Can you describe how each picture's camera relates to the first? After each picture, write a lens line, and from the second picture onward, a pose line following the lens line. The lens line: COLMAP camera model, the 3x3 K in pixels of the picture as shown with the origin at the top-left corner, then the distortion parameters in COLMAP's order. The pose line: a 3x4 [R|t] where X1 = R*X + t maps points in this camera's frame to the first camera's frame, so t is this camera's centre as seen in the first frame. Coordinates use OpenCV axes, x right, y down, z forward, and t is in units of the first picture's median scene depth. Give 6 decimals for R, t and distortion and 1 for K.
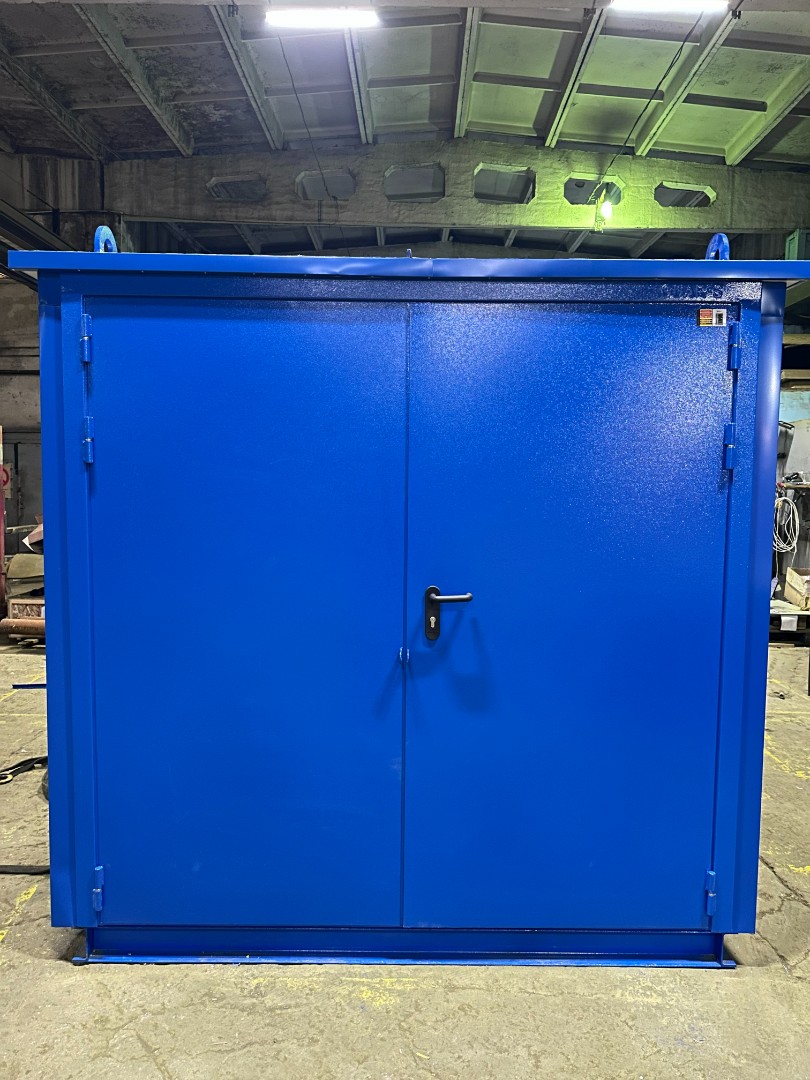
lens RADIAL K [[766.8, 0, 405.1], [0, 766.8, 537.8], [0, 0, 1]] dist [0.054299, -0.057937]
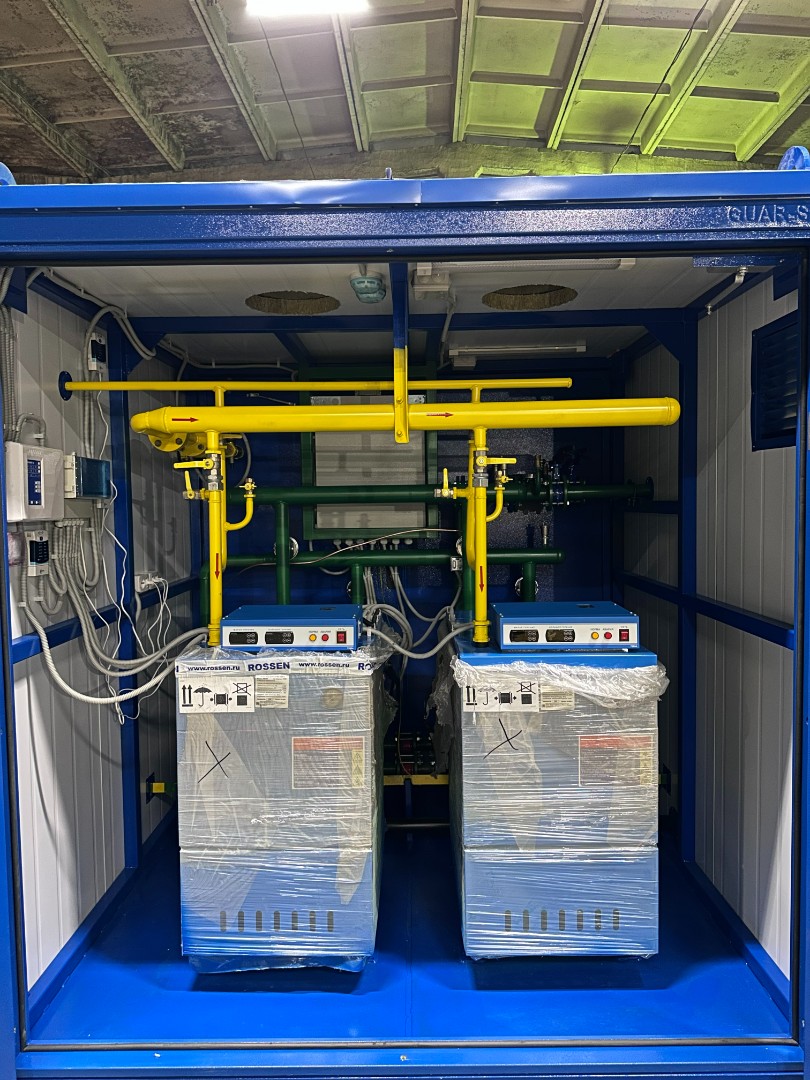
lens RADIAL K [[766.8, 0, 408.2], [0, 766.8, 529.7], [0, 0, 1]] dist [0.054299, -0.057937]
pose [[0.999626, -0.025678, -0.009393, 0.004927], [0.025307, 0.998969, -0.037701, 0.001025], [0.010351, 0.037449, 0.999245, 0.057779]]
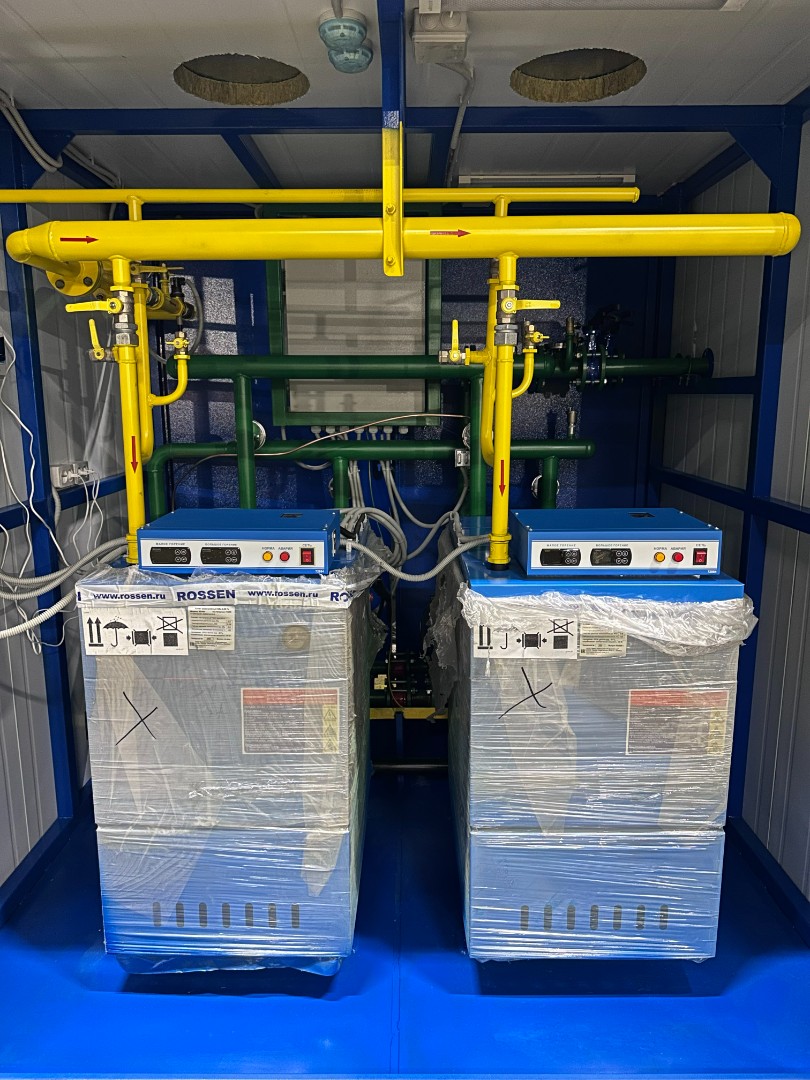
lens RADIAL K [[766.8, 0, 403.7], [0, 766.8, 546.5], [0, 0, 1]] dist [0.054299, -0.057937]
pose [[0.999829, -0.012829, -0.013307, 0.005583], [0.014318, 0.992839, 0.118598, 0.009710], [0.011691, -0.118768, 0.992853, 0.405393]]
